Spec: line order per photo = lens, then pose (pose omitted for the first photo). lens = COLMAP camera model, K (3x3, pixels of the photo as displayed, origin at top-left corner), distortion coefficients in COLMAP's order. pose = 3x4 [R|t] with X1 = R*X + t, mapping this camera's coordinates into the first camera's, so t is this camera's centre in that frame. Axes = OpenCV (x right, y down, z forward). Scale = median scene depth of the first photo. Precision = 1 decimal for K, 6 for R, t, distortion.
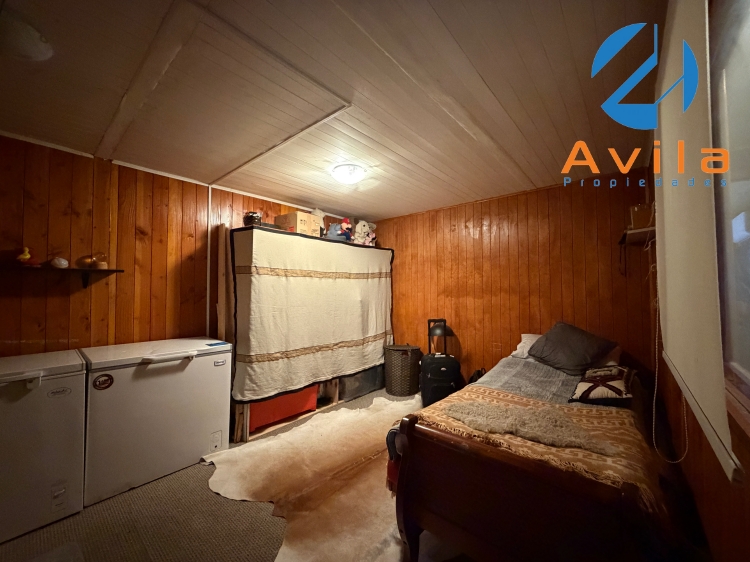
lens RADIAL K [[297.5, 0, 373.9], [0, 297.5, 282.5], [0, 0, 1]] dist [-0.000531, 0.000110]
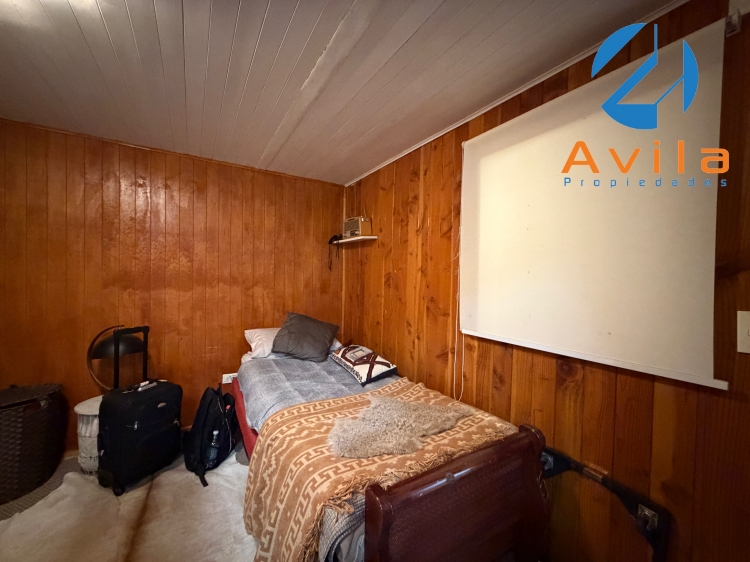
lens RADIAL K [[297.5, 0, 373.9], [0, 297.5, 282.5], [0, 0, 1]] dist [-0.000531, 0.000110]
pose [[0.314845, -0.002455, 0.949140, -0.255864], [-0.046364, 0.998763, 0.017963, -0.001586], [-0.948010, -0.049662, 0.314341, 0.440929]]
